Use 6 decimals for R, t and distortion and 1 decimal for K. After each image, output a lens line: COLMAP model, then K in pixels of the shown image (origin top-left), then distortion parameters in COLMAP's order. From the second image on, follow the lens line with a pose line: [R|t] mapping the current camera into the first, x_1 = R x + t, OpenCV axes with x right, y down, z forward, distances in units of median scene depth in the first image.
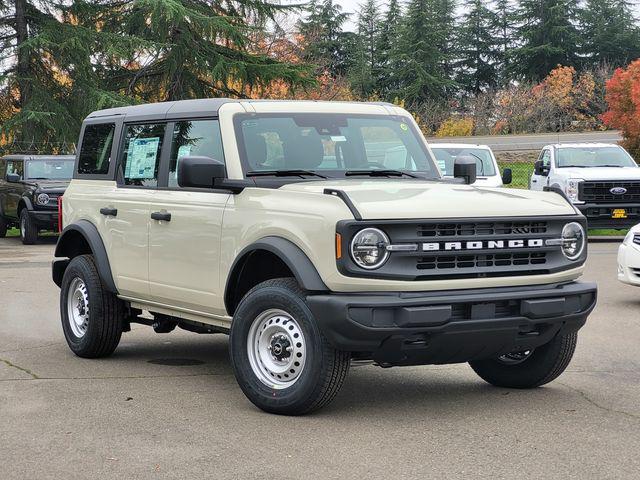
lens RADIAL K [[1361.4, 0, 318.8], [0, 1361.4, 240.0], [0, 0, 1]] dist [0.057438, 0.141792]
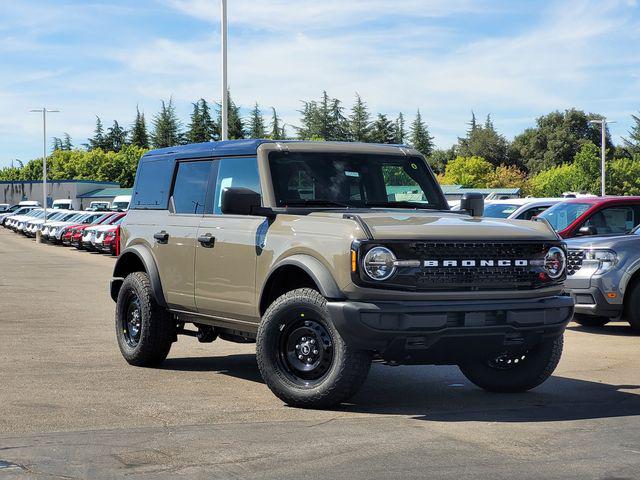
lens RADIAL K [[1446.8, 0, 321.0], [0, 1446.8, 239.9], [0, 0, 1]] dist [-0.097505, -0.003882]
pose [[0.999370, 0.013989, -0.032607, 0.025403], [-0.015195, 0.999198, -0.037047, 0.031340], [0.032062, 0.037519, 0.998781, -0.262185]]
